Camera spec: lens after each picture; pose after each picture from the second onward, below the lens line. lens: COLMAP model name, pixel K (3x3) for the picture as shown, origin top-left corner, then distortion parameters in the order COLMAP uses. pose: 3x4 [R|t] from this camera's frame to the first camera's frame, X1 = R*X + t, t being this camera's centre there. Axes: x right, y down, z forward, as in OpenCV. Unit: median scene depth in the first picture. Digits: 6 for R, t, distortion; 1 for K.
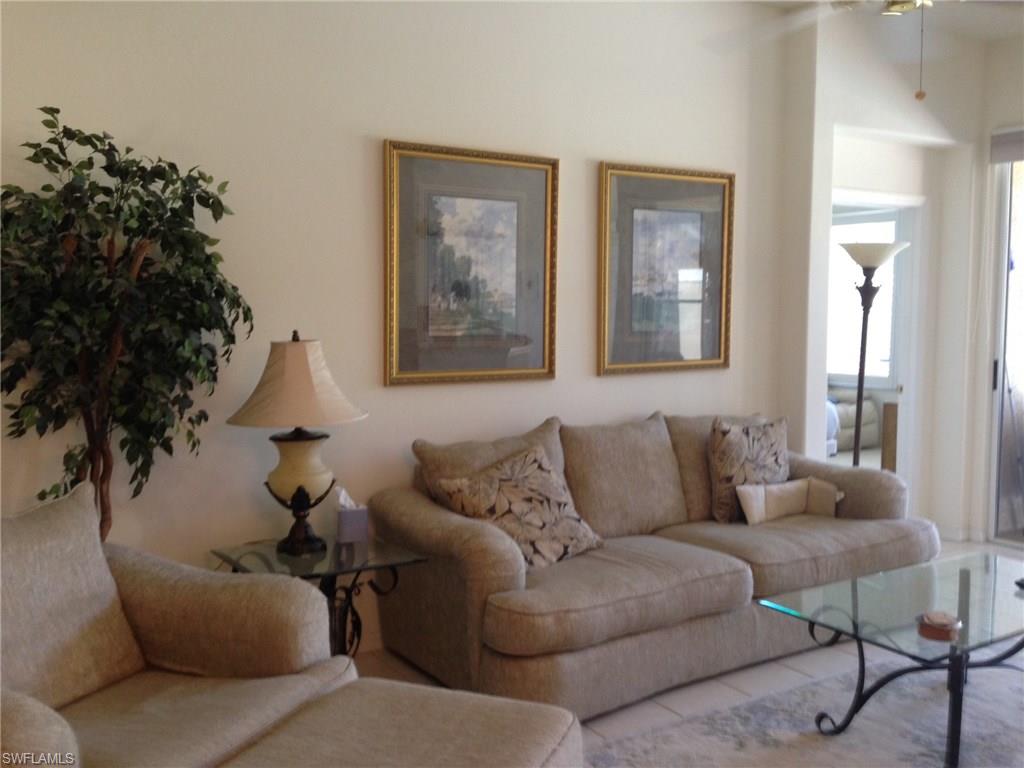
lens RADIAL K [[956.6, 0, 512.0], [0, 956.6, 384.0], [0, 0, 1]] dist [0.095339, -0.172338]
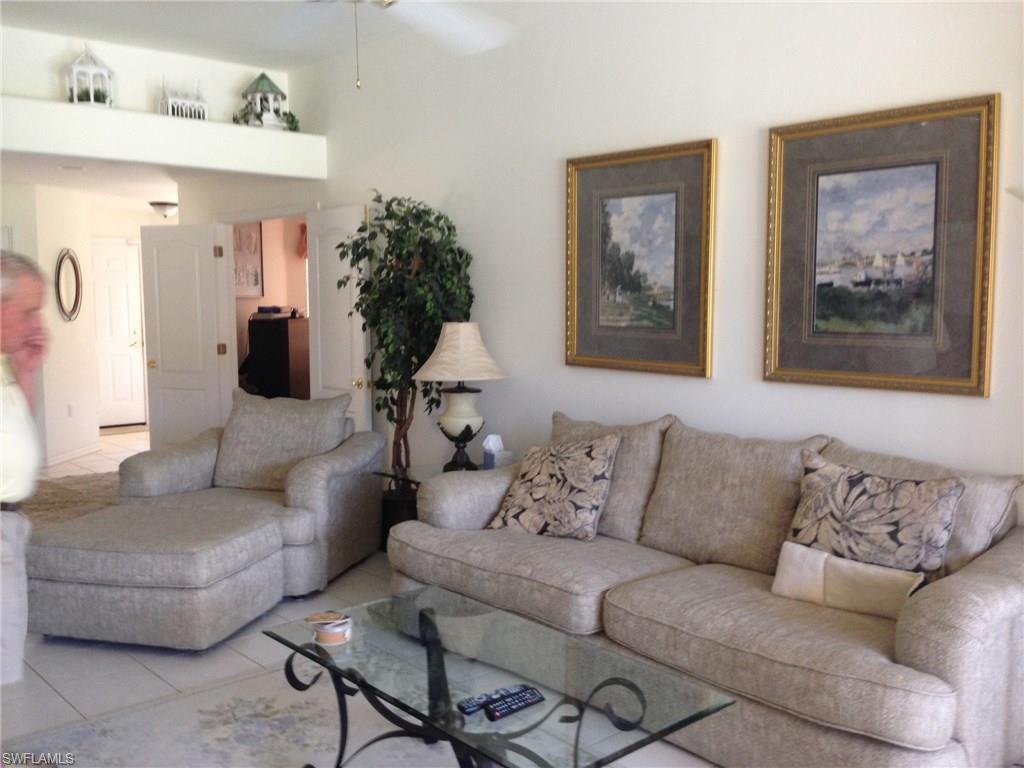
lens RADIAL K [[947.8, 0, 512.6], [0, 947.8, 387.8], [0, 0, 1]] dist [0.146624, -0.267892]
pose [[0.170733, 0.101477, -0.980078, 0.965198], [-0.074898, 0.993141, 0.089782, -0.067343], [0.982467, 0.058077, 0.177162, 0.681477]]
